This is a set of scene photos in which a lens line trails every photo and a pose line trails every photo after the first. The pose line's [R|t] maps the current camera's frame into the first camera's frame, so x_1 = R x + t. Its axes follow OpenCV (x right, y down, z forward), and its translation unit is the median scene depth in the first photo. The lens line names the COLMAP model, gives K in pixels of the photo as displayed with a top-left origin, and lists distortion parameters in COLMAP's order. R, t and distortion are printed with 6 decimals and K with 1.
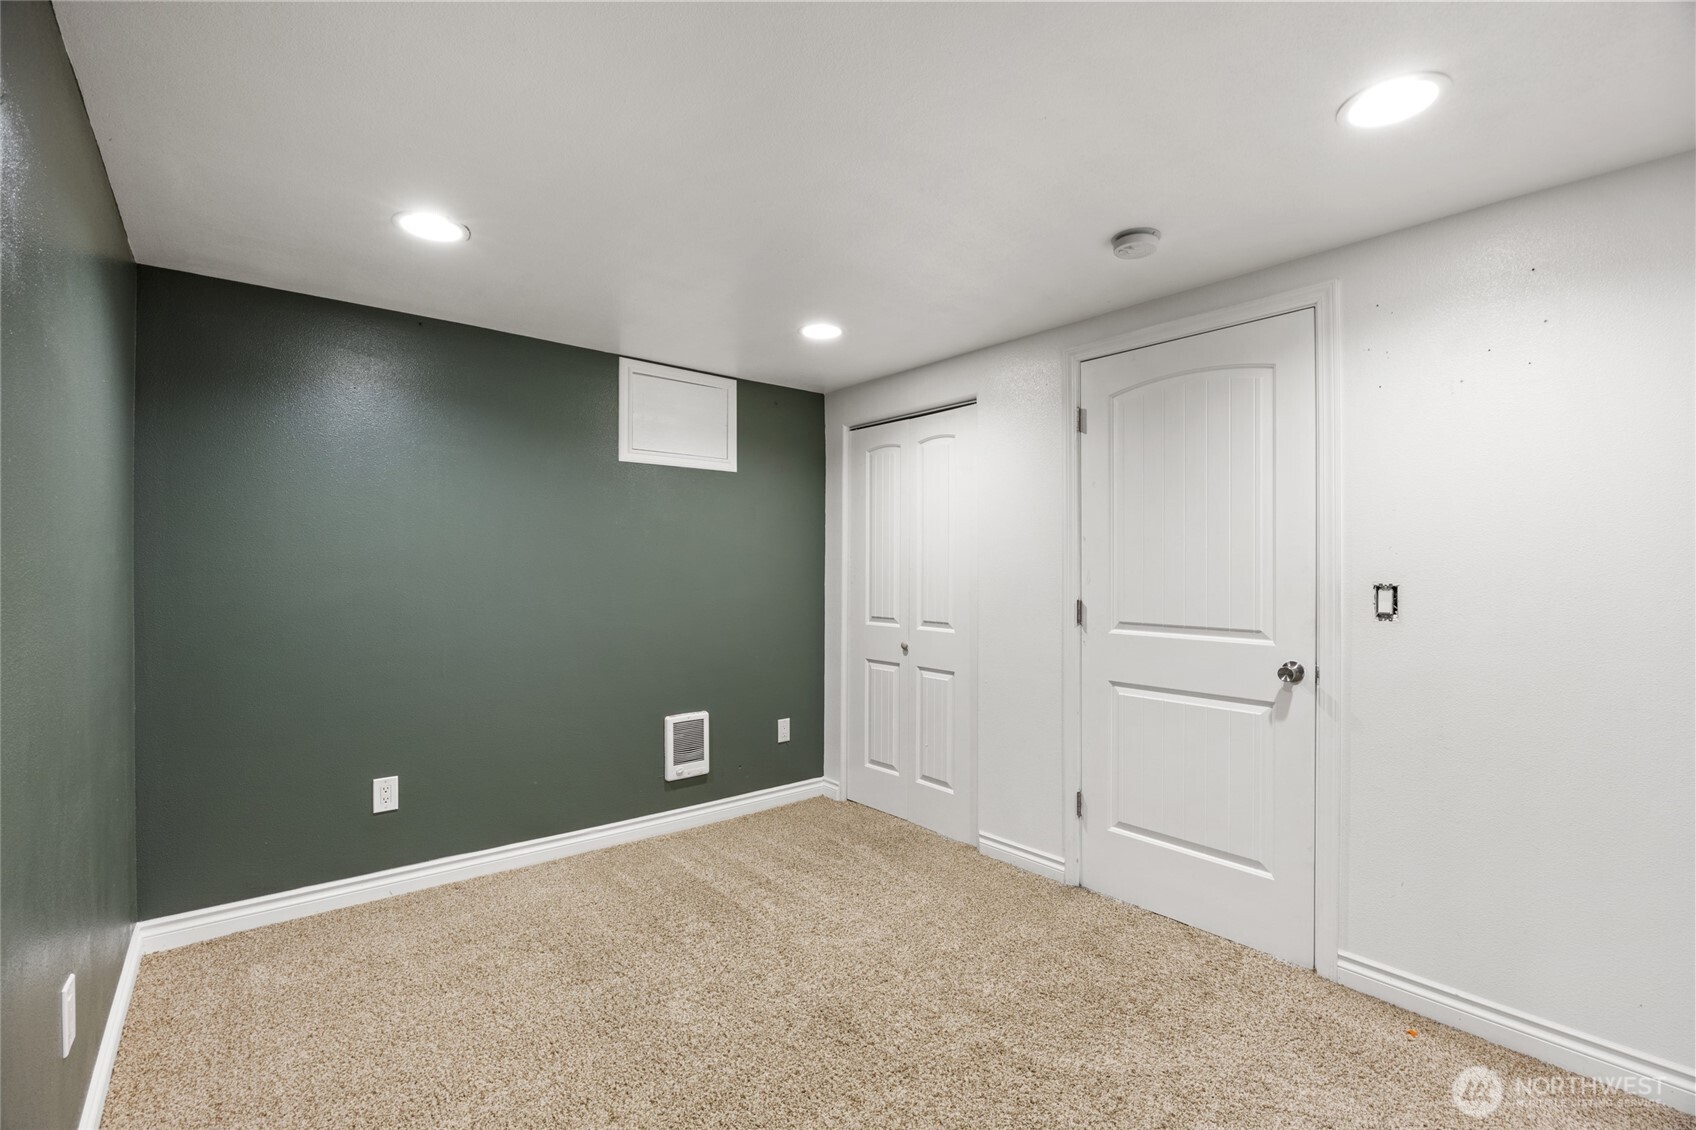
lens RADIAL K [[738.9, 0, 848.4], [0, 738.9, 553.5], [0, 0, 1]] dist [-0.014807, -0.000050]
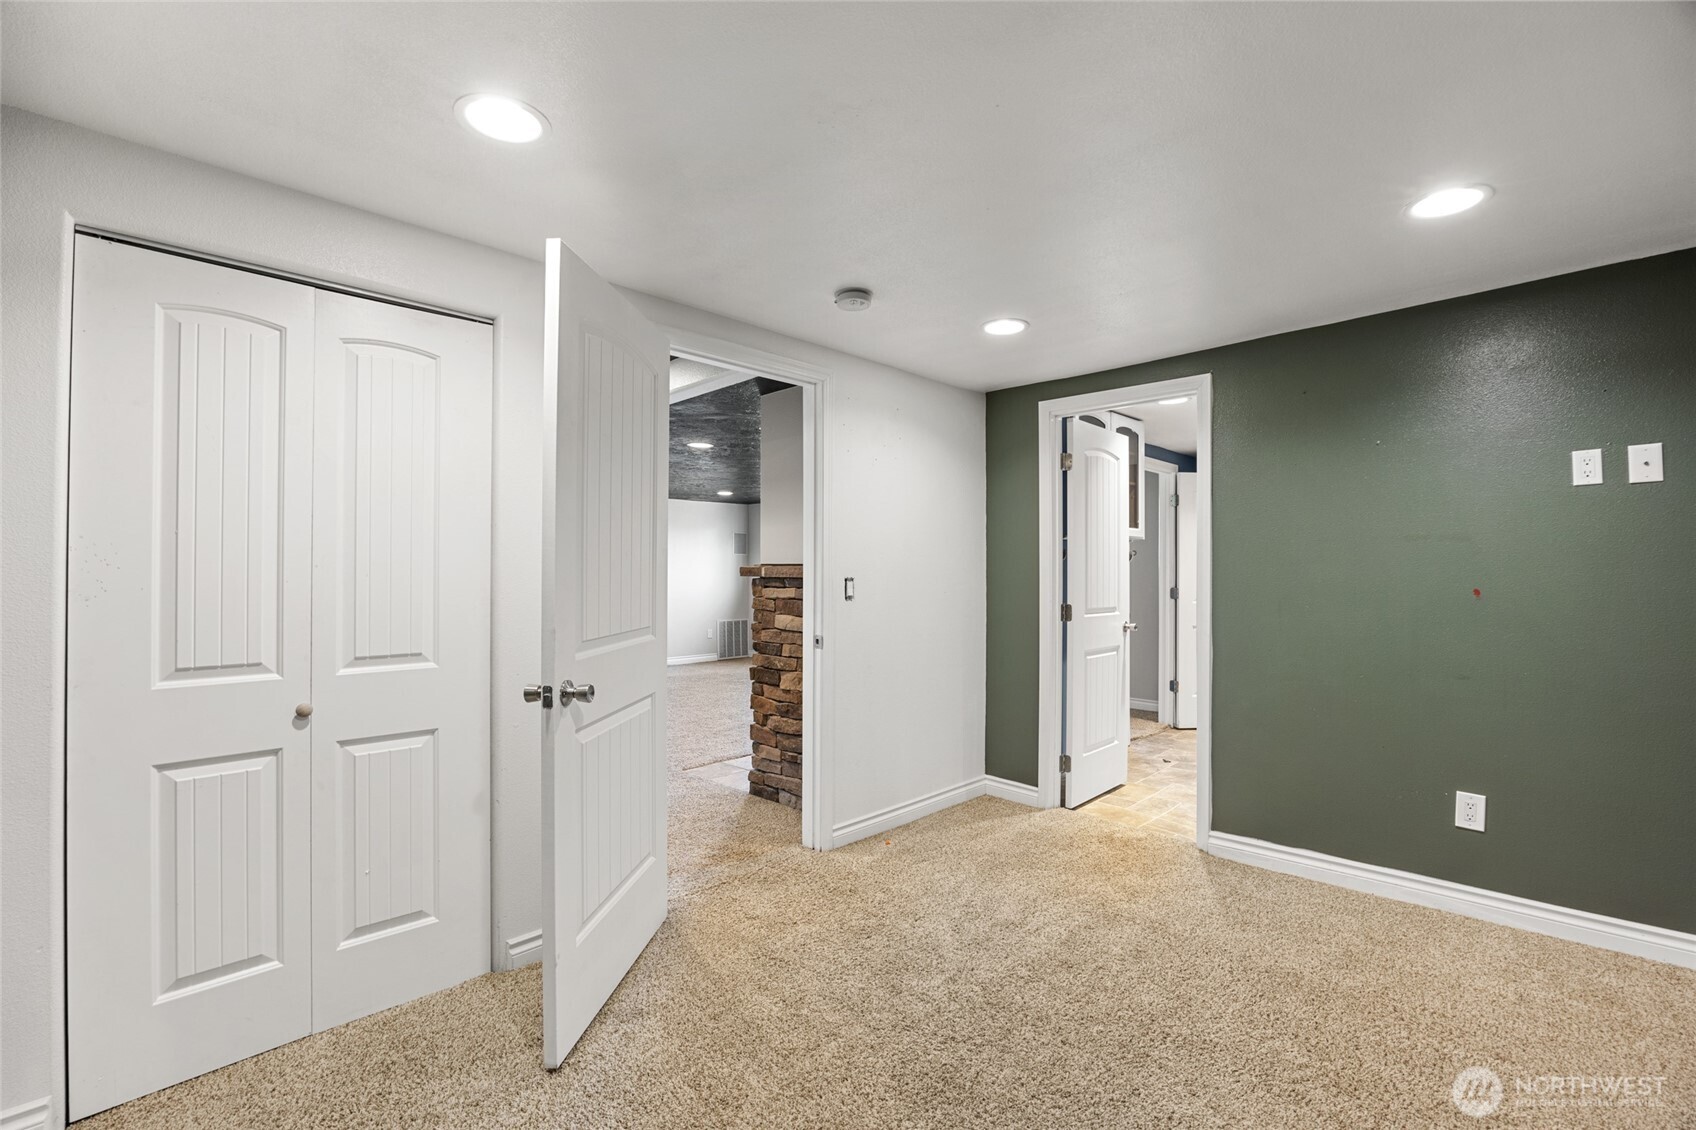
lens RADIAL K [[738.9, 0, 845.1], [0, 738.9, 579.6], [0, 0, 1]] dist [-0.014807, -0.000050]
pose [[-0.089554, 0.012807, 0.995900, -0.483379], [0.003606, 0.999915, -0.012534, 0.038401], [-0.995975, 0.002469, -0.089593, 0.656185]]
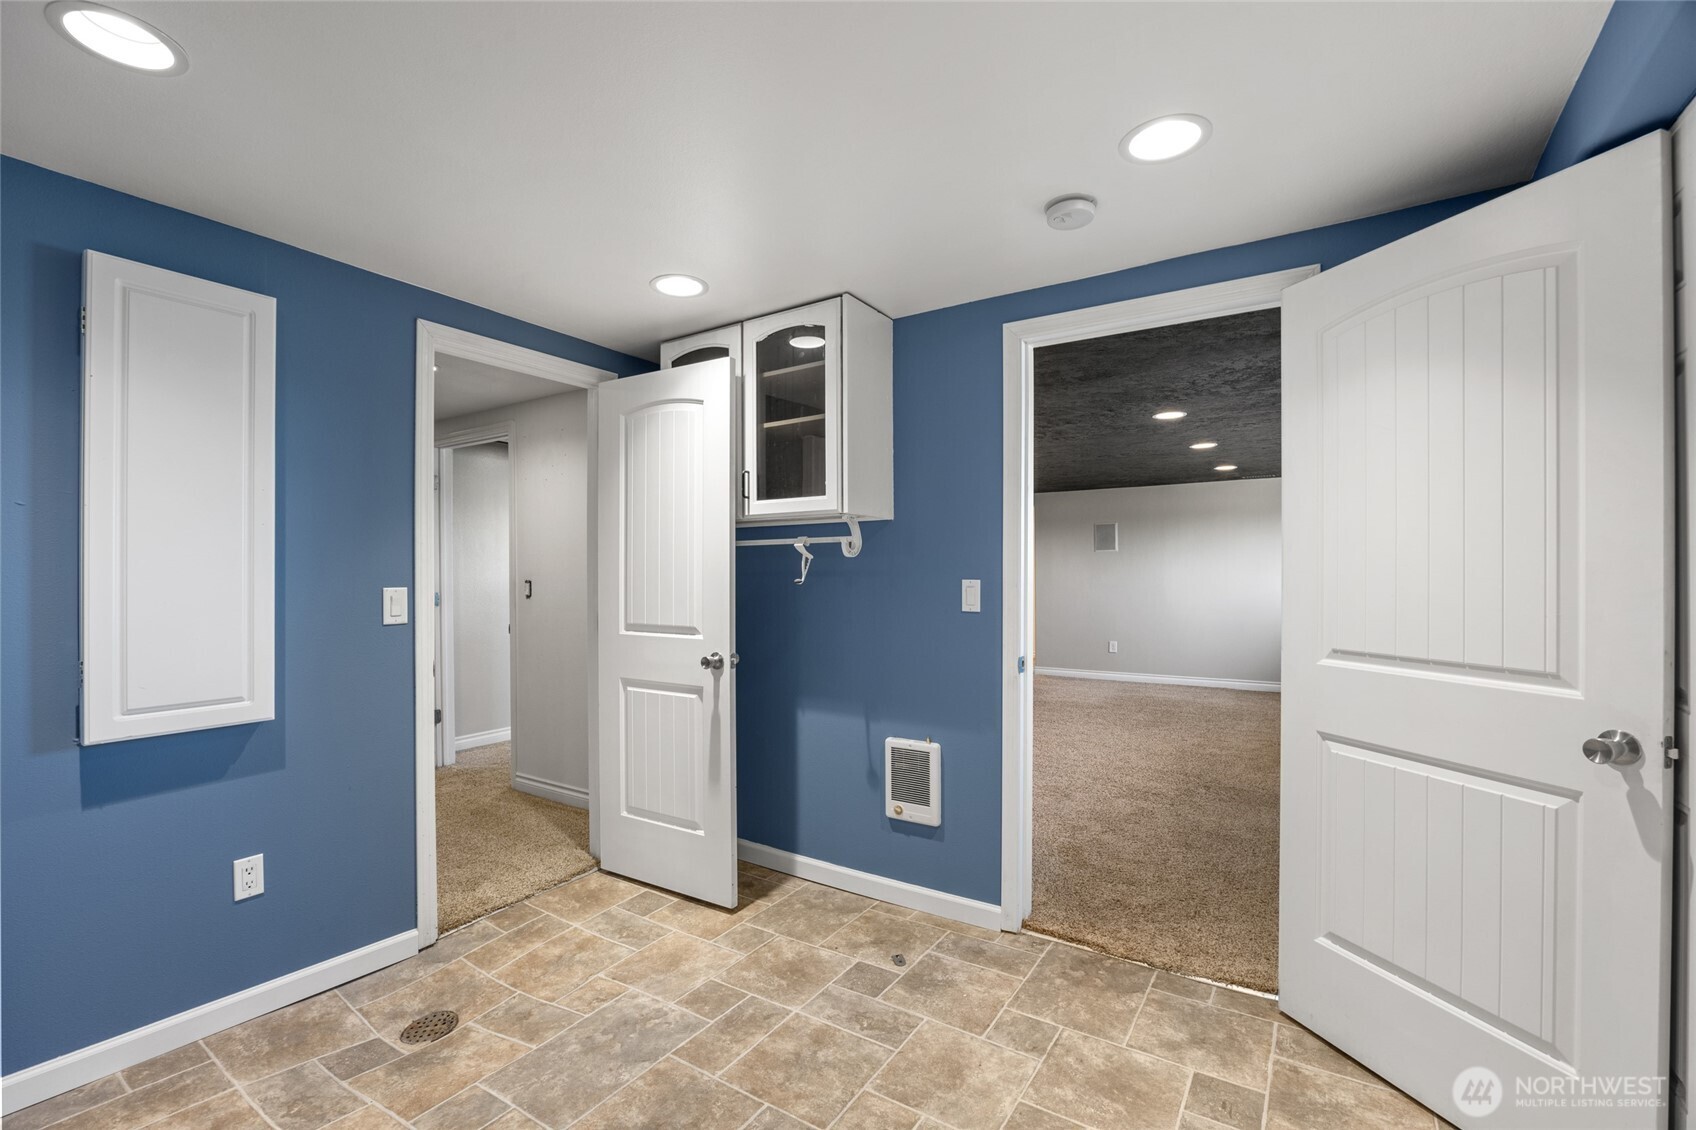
lens RADIAL K [[738.9, 0, 844.8], [0, 738.9, 573.1], [0, 0, 1]] dist [-0.014807, -0.000050]
pose [[0.960757, 0.009511, 0.277227, -0.402235], [-0.006717, 0.999917, -0.011027, 0.036923], [-0.277309, 0.008732, 0.960741, 0.555070]]
